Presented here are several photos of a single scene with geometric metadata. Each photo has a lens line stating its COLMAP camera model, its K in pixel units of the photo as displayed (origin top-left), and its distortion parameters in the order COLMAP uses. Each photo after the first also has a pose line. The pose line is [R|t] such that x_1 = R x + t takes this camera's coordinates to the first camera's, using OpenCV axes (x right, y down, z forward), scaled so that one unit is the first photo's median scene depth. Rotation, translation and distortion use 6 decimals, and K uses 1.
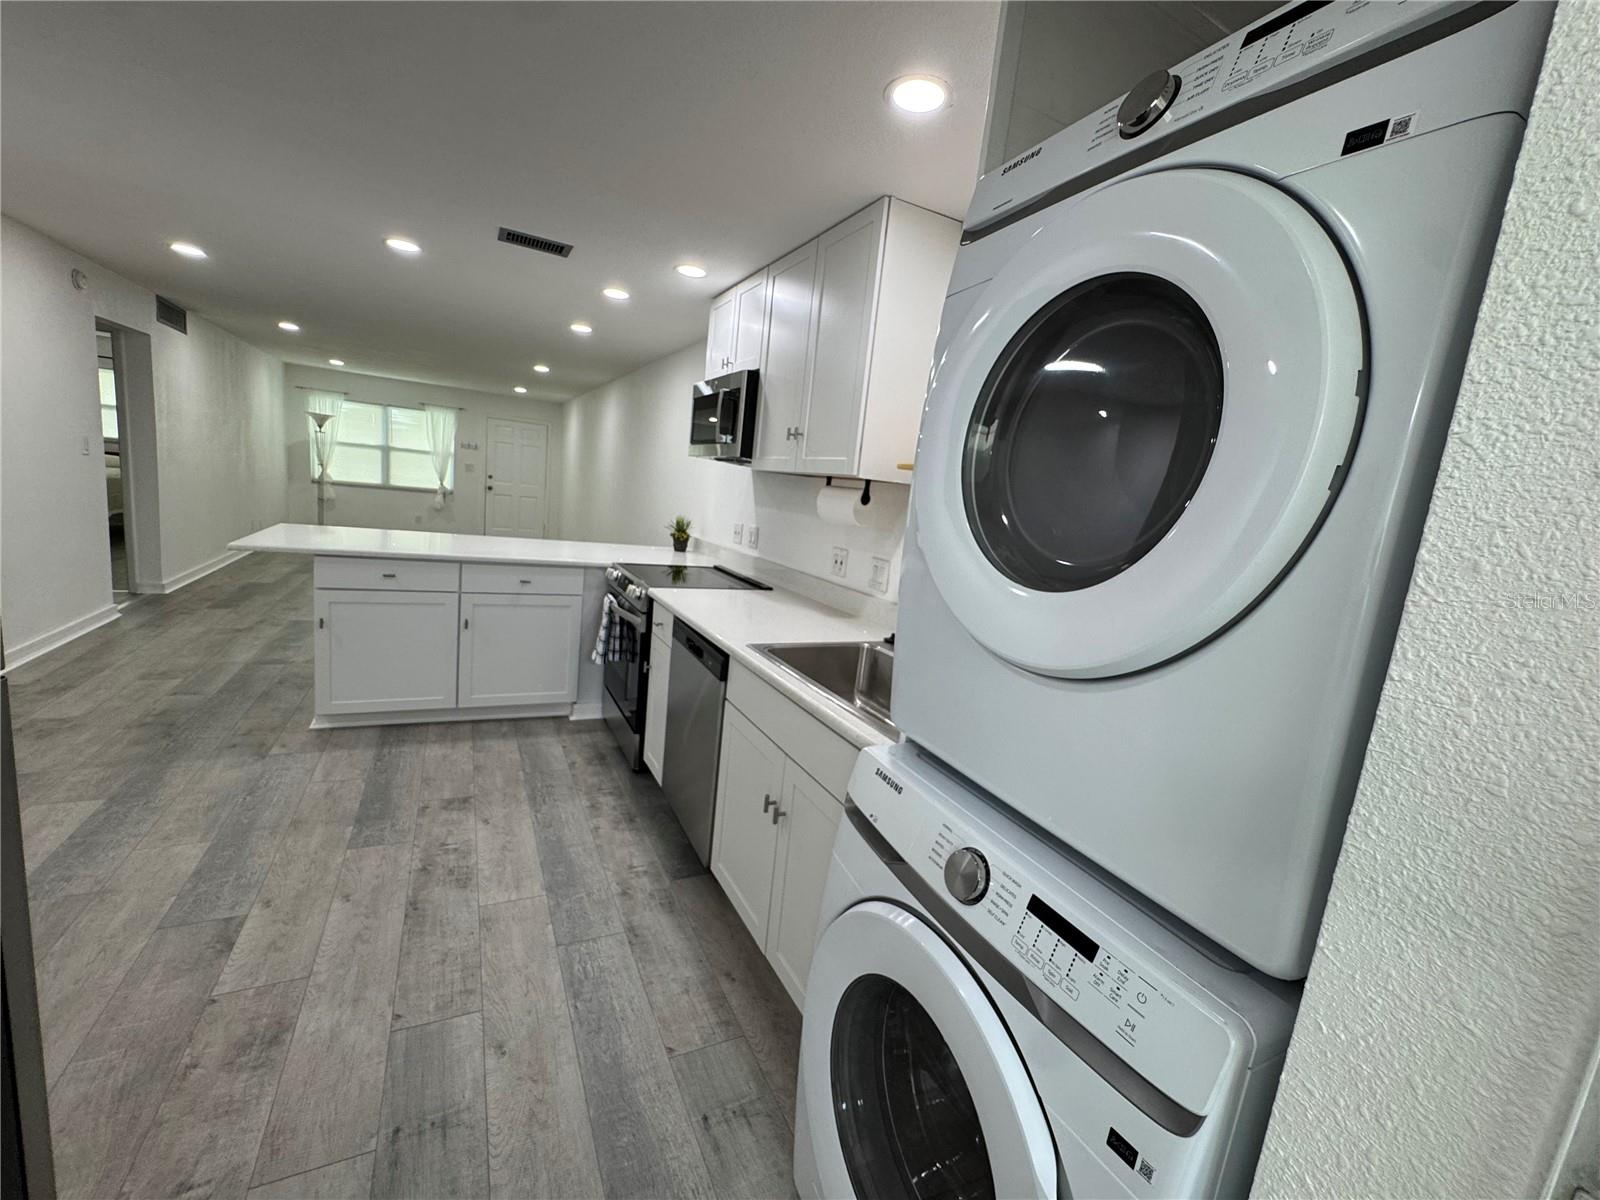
lens RADIAL K [[645.5, 0, 800.4], [0, 645.5, 597.9], [0, 0, 1]] dist [-0.003373, -0.000172]
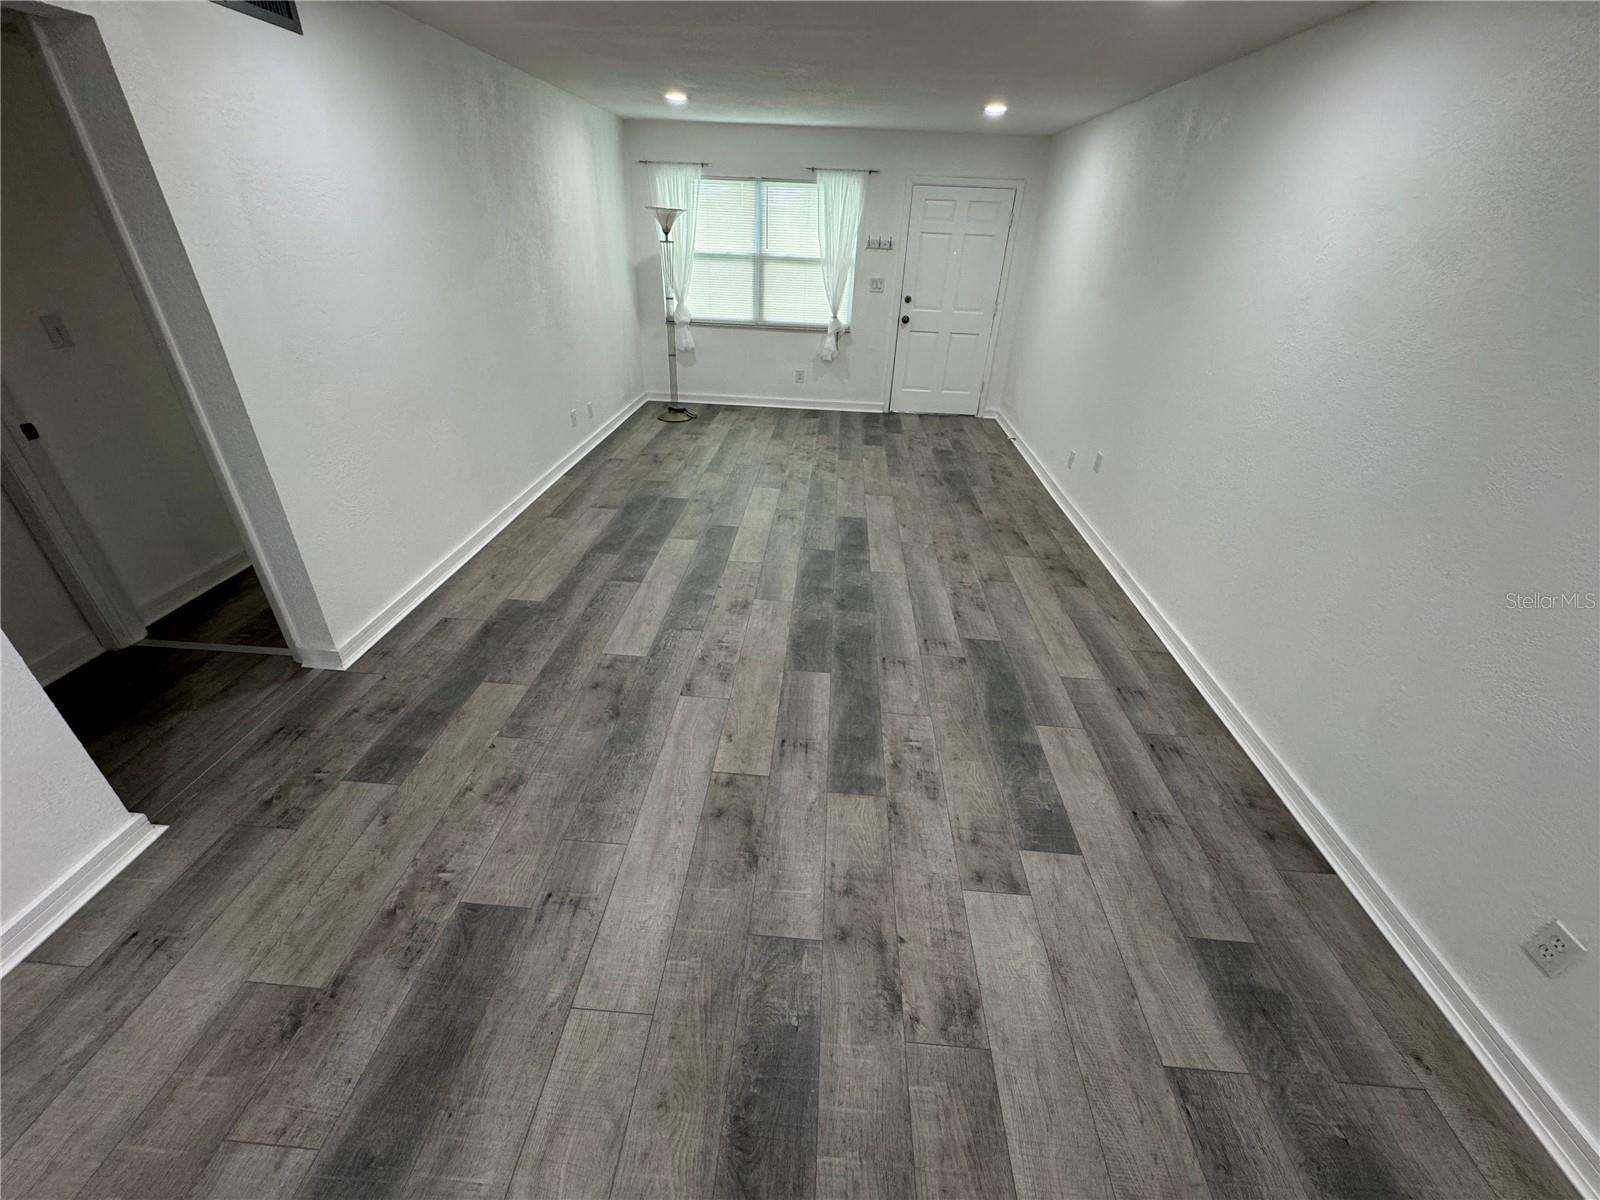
lens RADIAL K [[641.4, 0, 799.5], [0, 641.4, 599.1], [0, 0, 1]] dist [-0.005029, 0.000552]
pose [[0.855876, 0.199469, -0.477167, -0.783015], [-0.036853, 0.943807, 0.328435, -0.398647], [0.515866, -0.263515, 0.815133, 1.350755]]
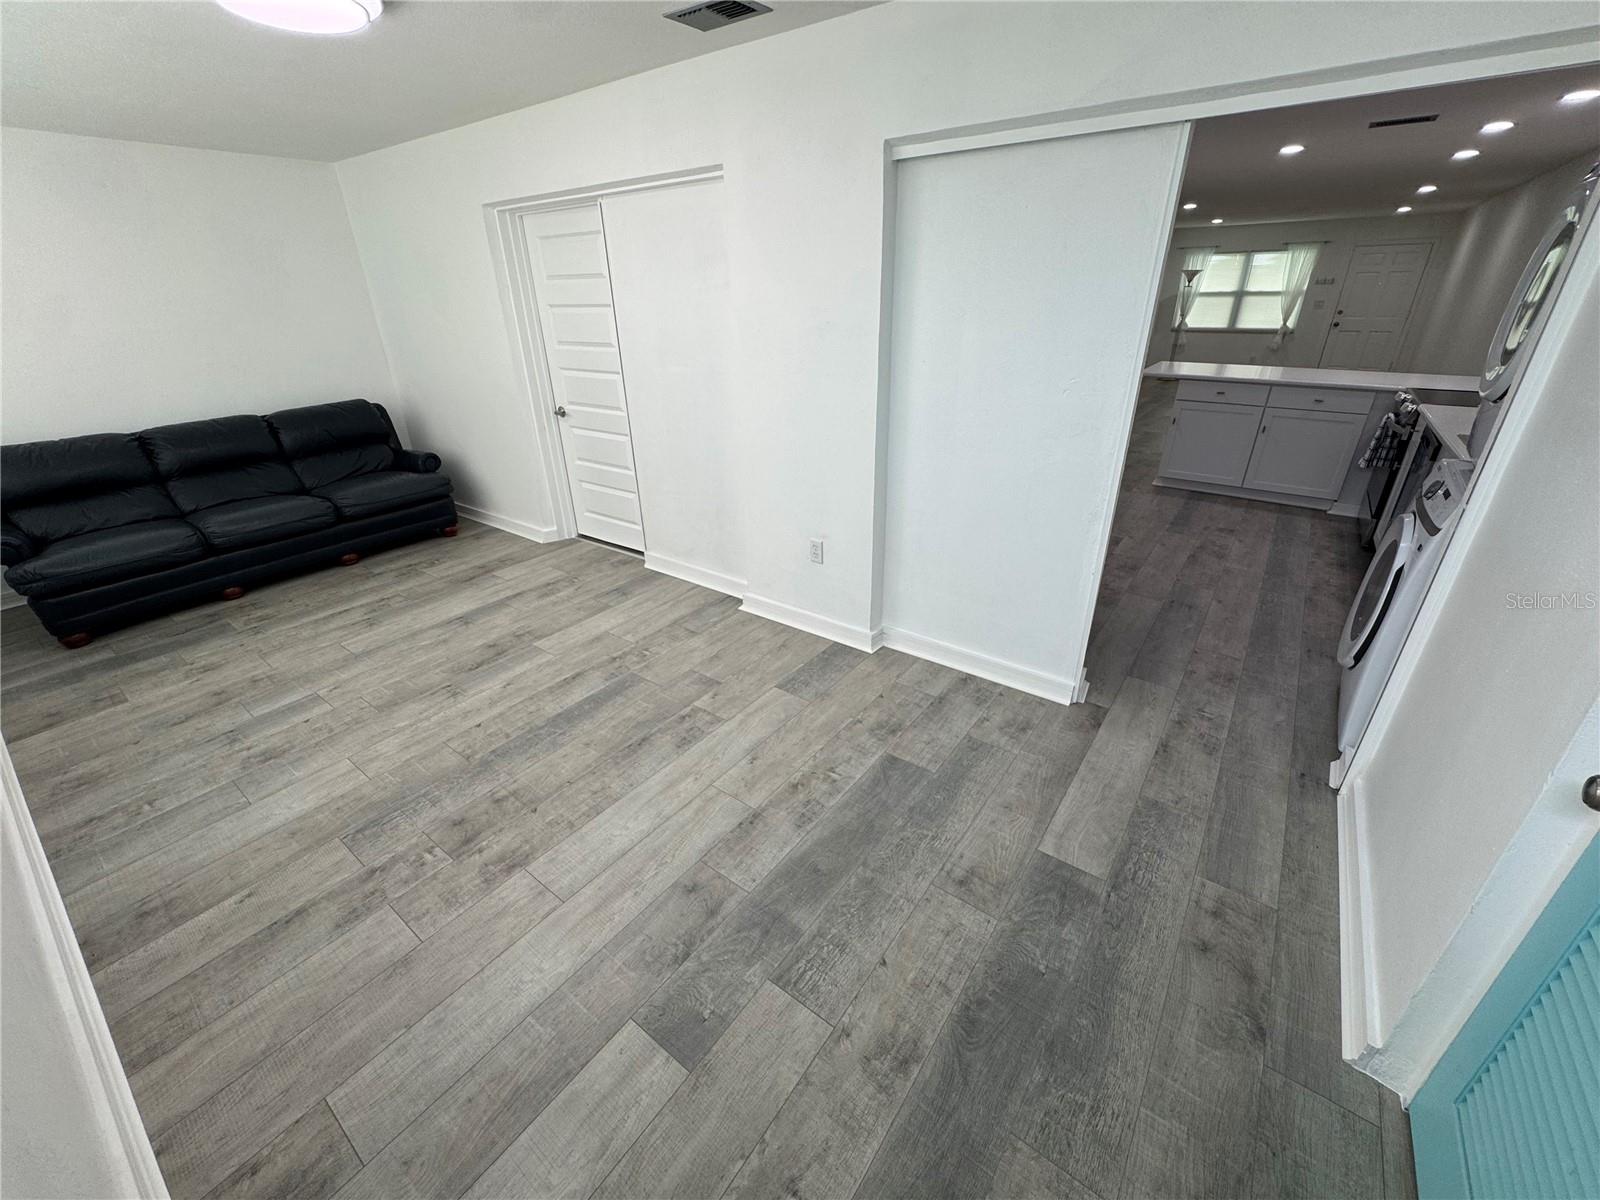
lens RADIAL K [[641.4, 0, 799.5], [0, 641.4, 599.1], [0, 0, 1]] dist [-0.005029, 0.000552]
pose [[0.434848, 0.286092, -0.853849, 0.398019], [-0.083930, 0.956939, 0.277890, 0.099908], [0.896584, -0.049176, 0.440135, -0.643216]]
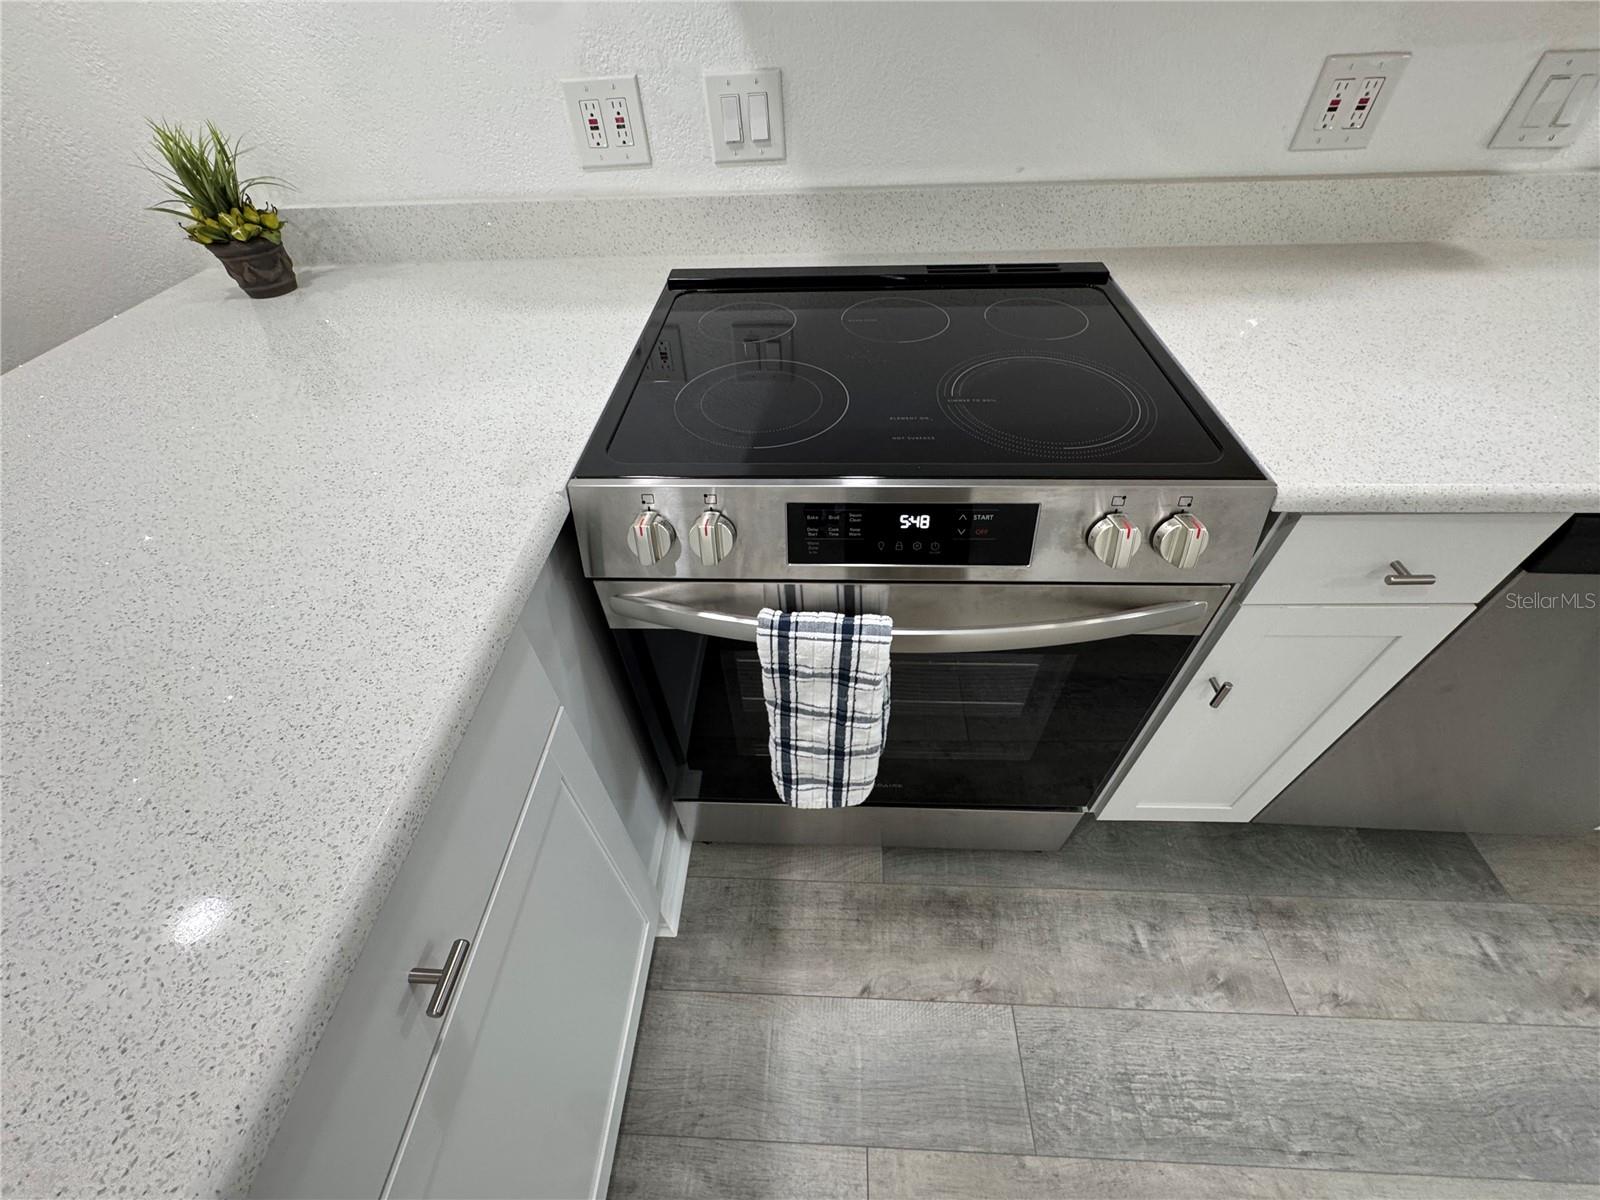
lens RADIAL K [[641.4, 0, 799.5], [0, 641.4, 599.1], [0, 0, 1]] dist [-0.005029, 0.000552]
pose [[0.490600, -0.702789, 0.515169, -0.438410], [0.224533, 0.673200, 0.704547, -0.177422], [-0.841960, -0.229978, 0.488071, 0.965368]]
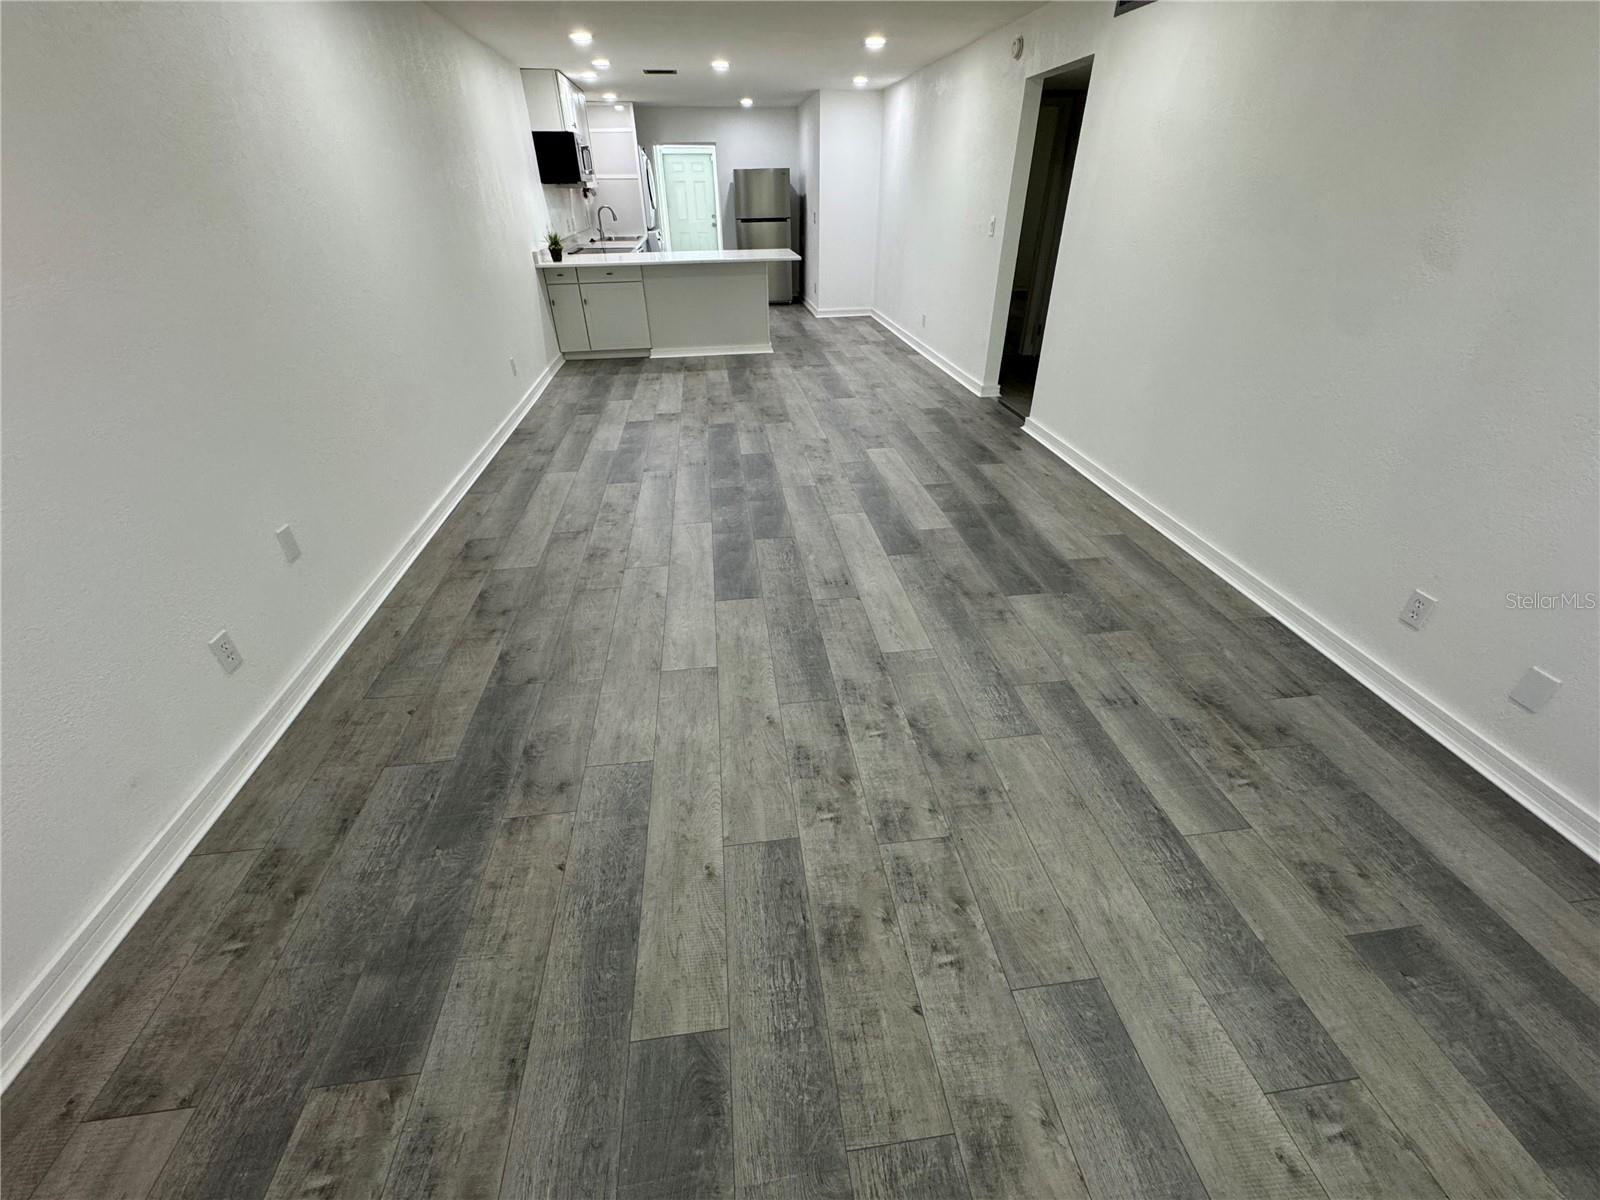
lens RADIAL K [[645.5, 0, 800.4], [0, 645.5, 597.9], [0, 0, 1]] dist [-0.003373, -0.000172]
pose [[-0.935668, -0.265572, 0.232370, -1.654737], [-0.034641, 0.724440, 0.688467, -0.723987], [-0.351176, 0.636127, -0.687035, 3.136180]]
